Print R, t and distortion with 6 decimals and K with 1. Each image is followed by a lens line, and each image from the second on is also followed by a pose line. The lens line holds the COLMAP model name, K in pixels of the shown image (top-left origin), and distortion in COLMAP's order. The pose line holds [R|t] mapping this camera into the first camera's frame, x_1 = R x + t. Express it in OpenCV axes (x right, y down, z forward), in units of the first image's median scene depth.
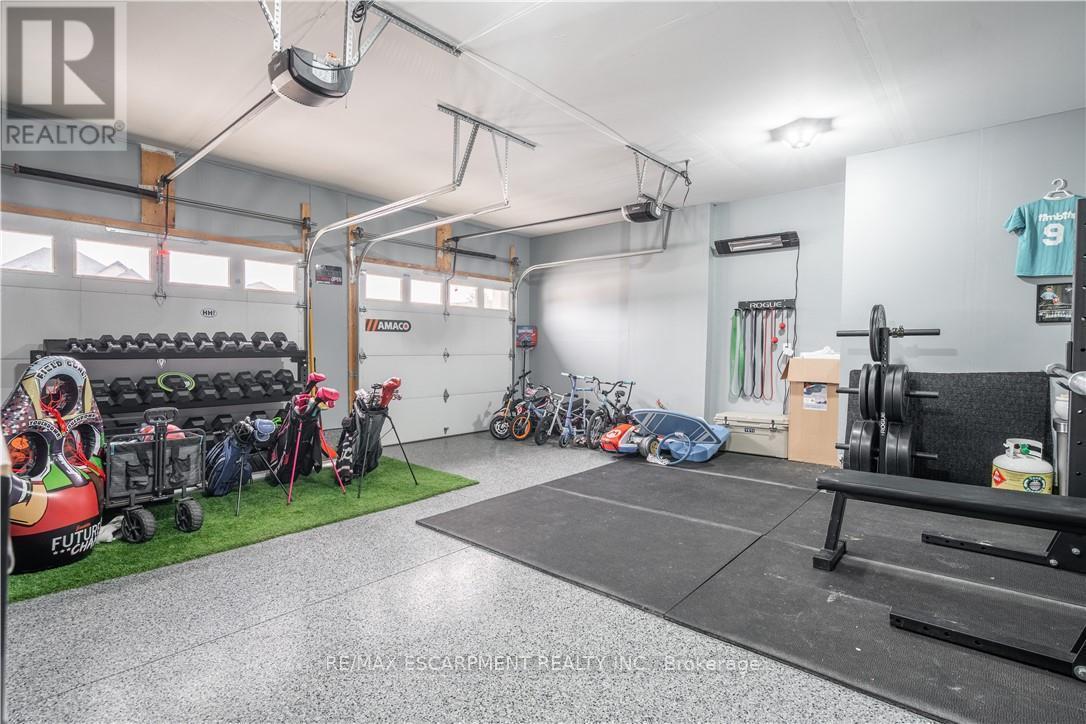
lens RADIAL K [[494.9, 0, 542.4], [0, 494.9, 361.7], [0, 0, 1]] dist [-0.009445, 0.004550]
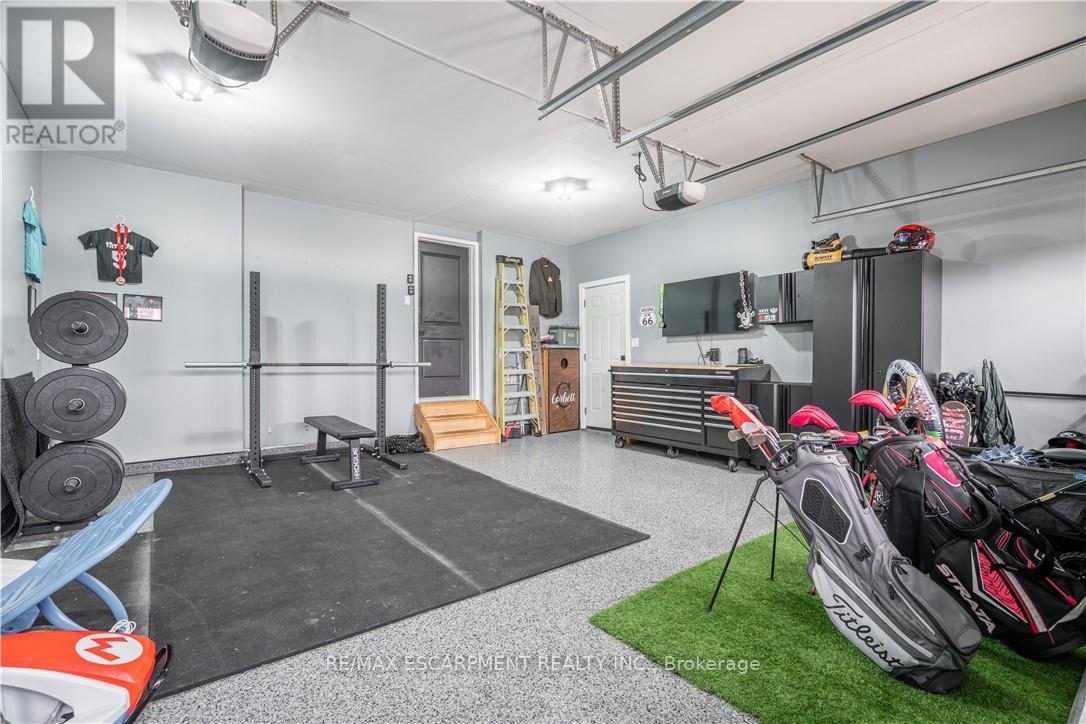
lens RADIAL K [[494.9, 0, 542.5], [0, 494.9, 358.9], [0, 0, 1]] dist [-0.009445, 0.004550]
pose [[-0.982953, -0.001430, 0.183854, -0.216673], [0.003896, 0.999583, 0.028604, -0.035317], [-0.183818, 0.028832, -0.982537, 1.843874]]
